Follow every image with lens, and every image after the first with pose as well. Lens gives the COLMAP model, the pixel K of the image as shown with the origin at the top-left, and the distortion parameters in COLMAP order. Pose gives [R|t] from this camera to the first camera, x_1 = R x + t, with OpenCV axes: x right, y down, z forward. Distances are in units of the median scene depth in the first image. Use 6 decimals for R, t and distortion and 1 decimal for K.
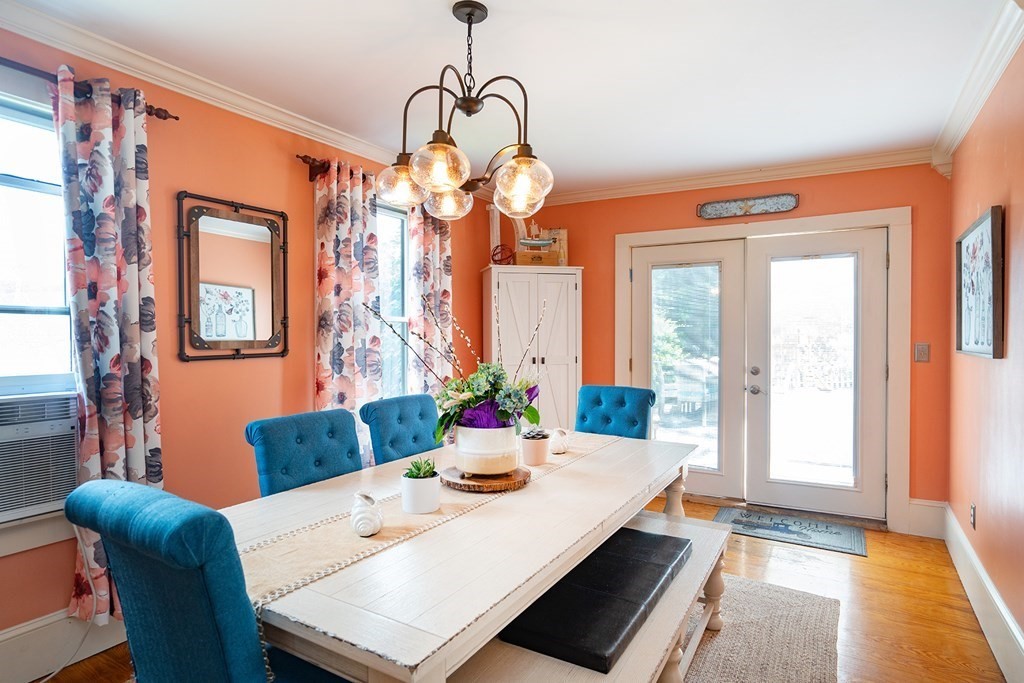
lens RADIAL K [[551.7, 0, 512.0], [0, 551.7, 341.5], [0, 0, 1]] dist [-0.006395, -0.001330]
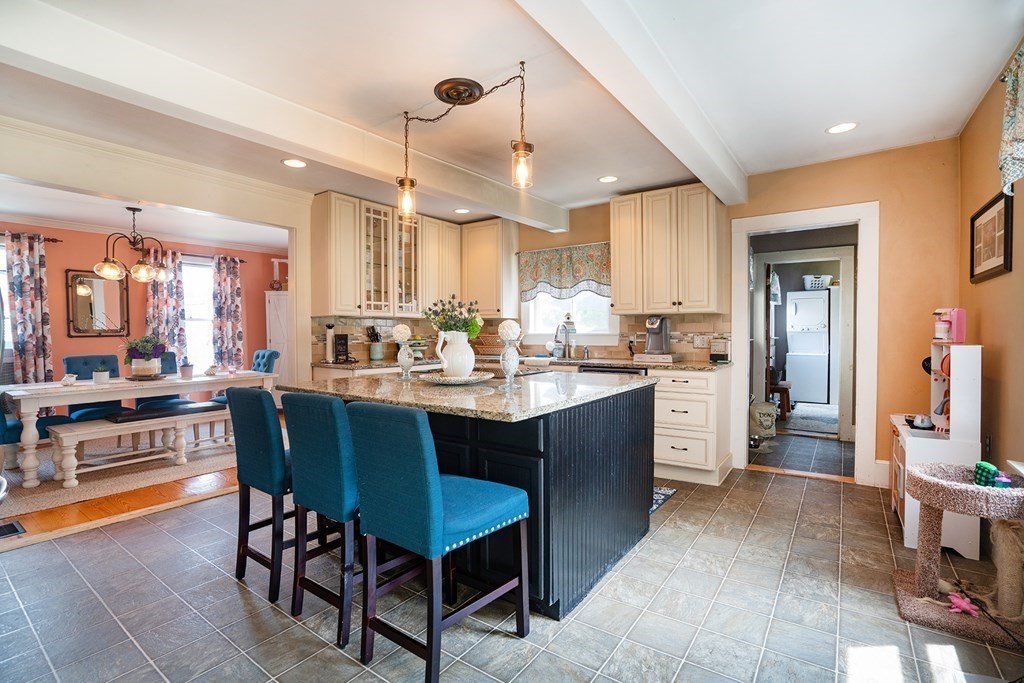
lens RADIAL K [[460.2, 0, 512.5], [0, 460.2, 342.8], [0, 0, 1]] dist [-0.061657, 0.017998]
pose [[0.998578, -0.001700, -0.053277, 1.693985], [0.002571, 0.999864, 0.016299, 0.037359], [0.053242, -0.016413, 0.998447, -0.988627]]
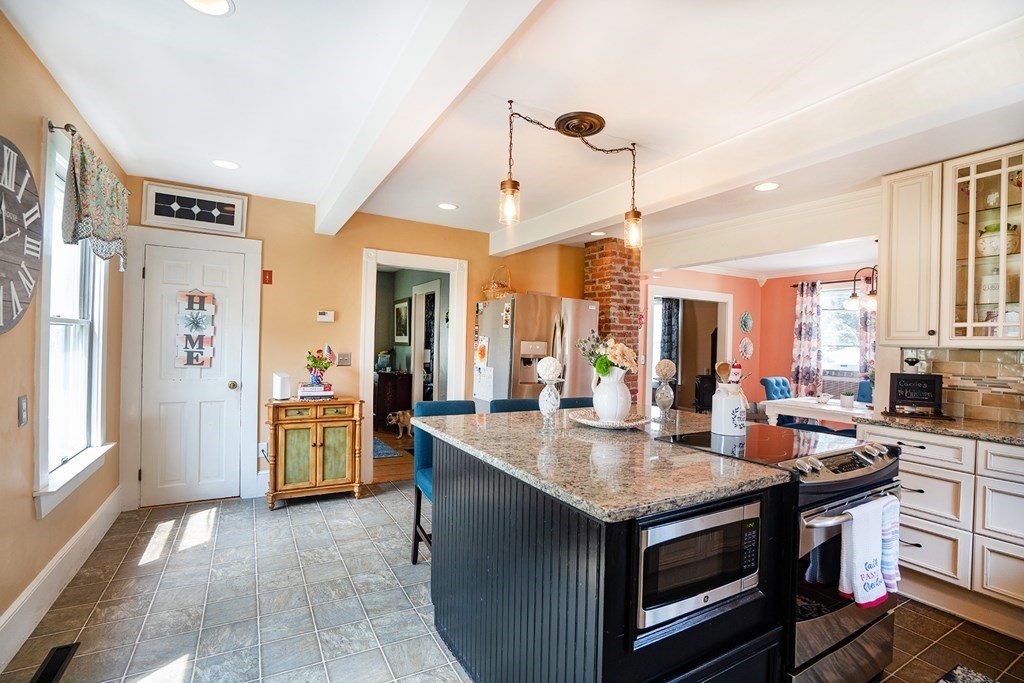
lens RADIAL K [[473.1, 0, 511.2], [0, 473.1, 342.4], [0, 0, 1]] dist [-0.063918, 0.027467]
pose [[-0.464817, -0.009868, -0.885352, 2.507580], [-0.029848, 0.999544, 0.004530, -0.025010], [0.884903, 0.028532, -0.464900, 0.362636]]
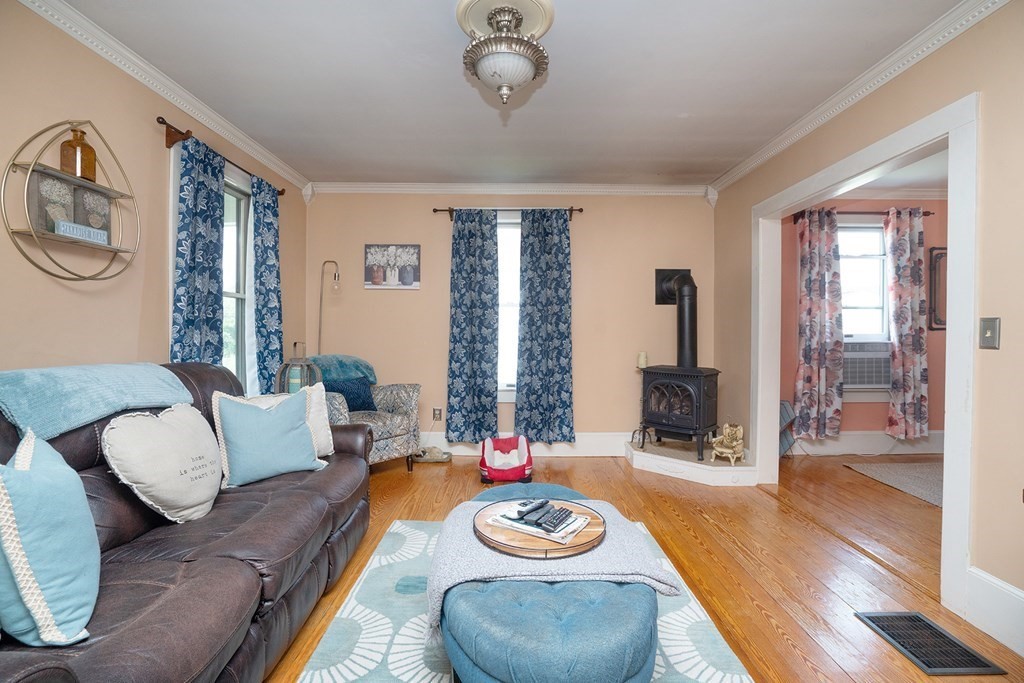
lens RADIAL K [[473.1, 0, 511.2], [0, 473.1, 342.4], [0, 0, 1]] dist [-0.063918, 0.027467]
pose [[0.527556, 0.019850, -0.849288, 0.030118], [-0.008843, 0.999801, 0.017875, 0.072787], [0.849474, -0.001919, 0.527627, -1.386624]]
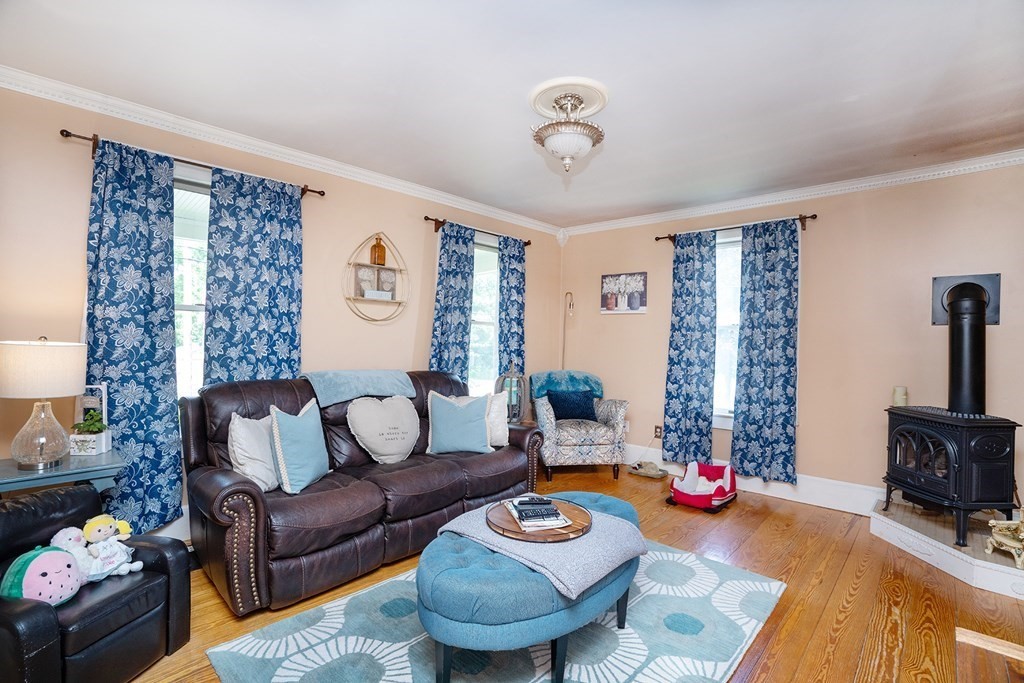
lens RADIAL K [[473.1, 0, 511.2], [0, 473.1, 342.4], [0, 0, 1]] dist [-0.063918, 0.027467]
pose [[-0.196816, -0.002147, -0.980438, 0.332409], [-0.026353, 0.999648, 0.003101, 0.030473], [0.980086, 0.026448, -0.196803, -0.855313]]
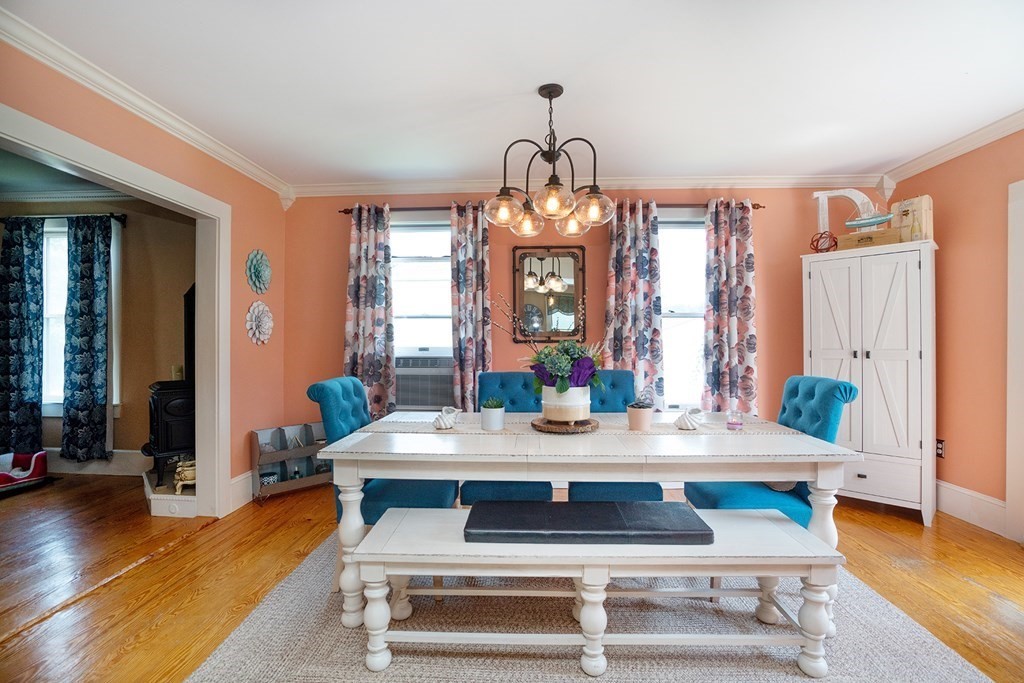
lens RADIAL K [[473.1, 0, 511.2], [0, 473.1, 342.4], [0, 0, 1]] dist [-0.063918, 0.027467]
pose [[0.485622, 0.001735, -0.874167, 0.806109], [-0.010565, 0.999937, -0.003885, 0.045952], [0.874105, 0.011122, 0.485609, 0.285588]]
